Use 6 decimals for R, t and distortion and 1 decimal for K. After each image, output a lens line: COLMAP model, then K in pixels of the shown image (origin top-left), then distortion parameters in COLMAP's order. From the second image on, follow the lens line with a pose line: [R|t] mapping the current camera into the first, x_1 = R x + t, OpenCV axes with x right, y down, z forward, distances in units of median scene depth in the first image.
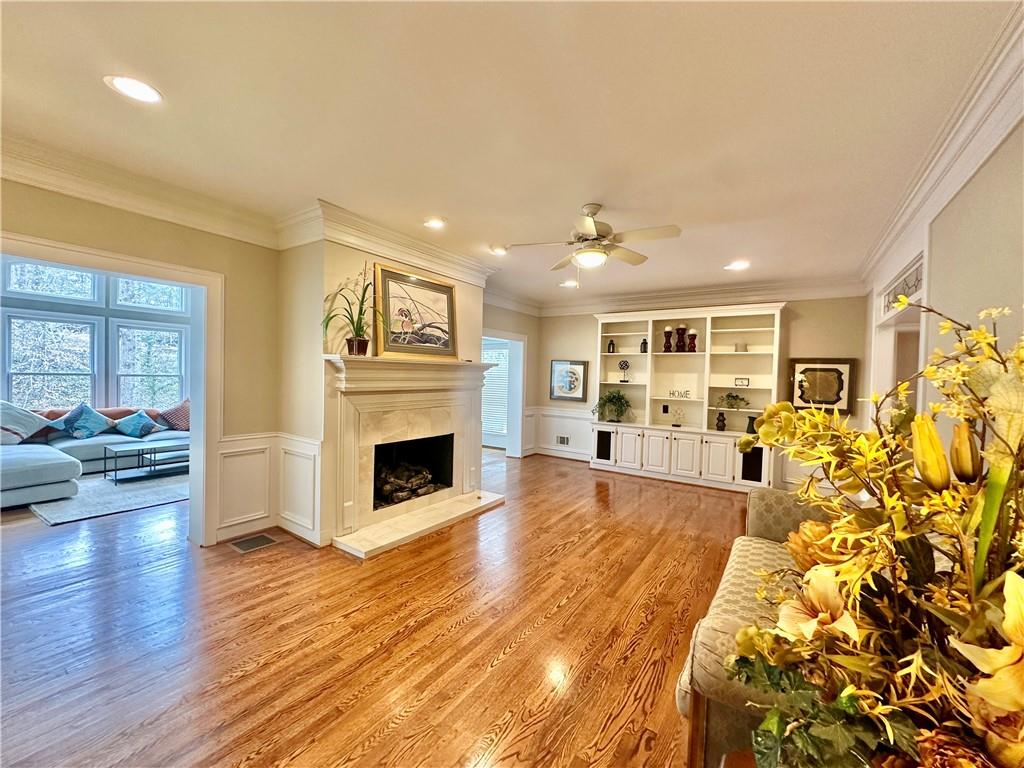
lens RADIAL K [[409.8, 0, 516.5], [0, 409.8, 382.2], [0, 0, 1]] dist [-0.002983, -0.000509]
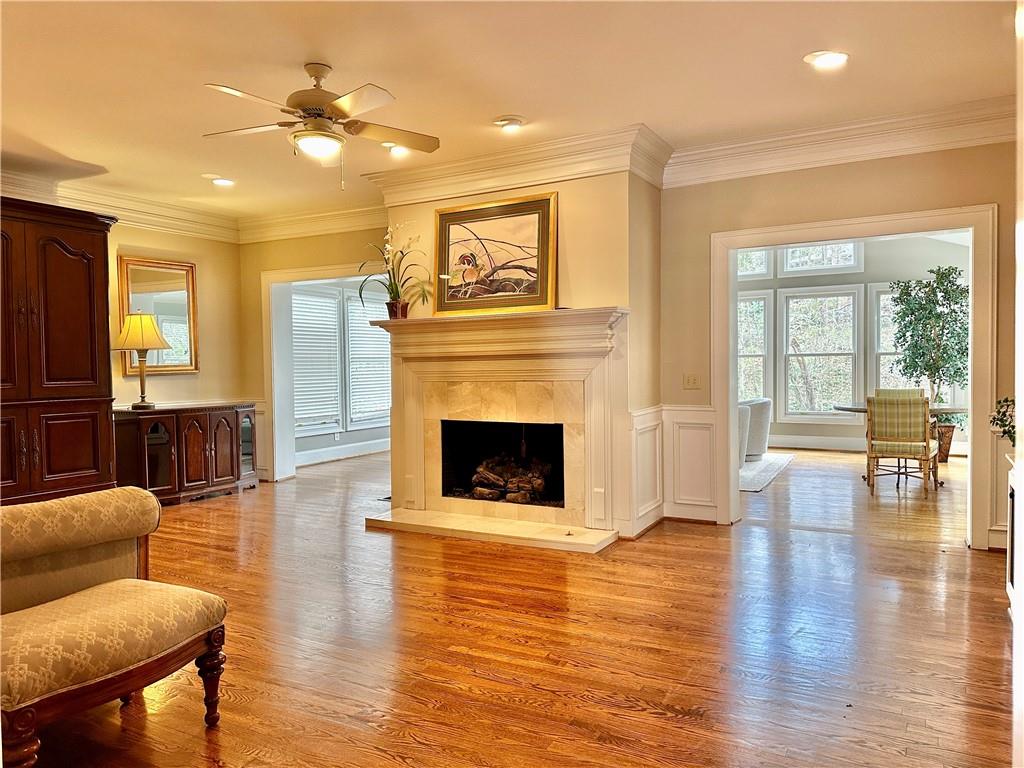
lens RADIAL K [[719.2, 0, 516.6], [0, 719.2, 383.4], [0, 0, 1]] dist [0.074313, -0.094654]
pose [[0.082386, 0.003147, -0.996596, 1.084060], [0.002161, 0.999992, 0.003336, 0.064582], [0.996598, -0.002428, 0.082378, 0.941771]]
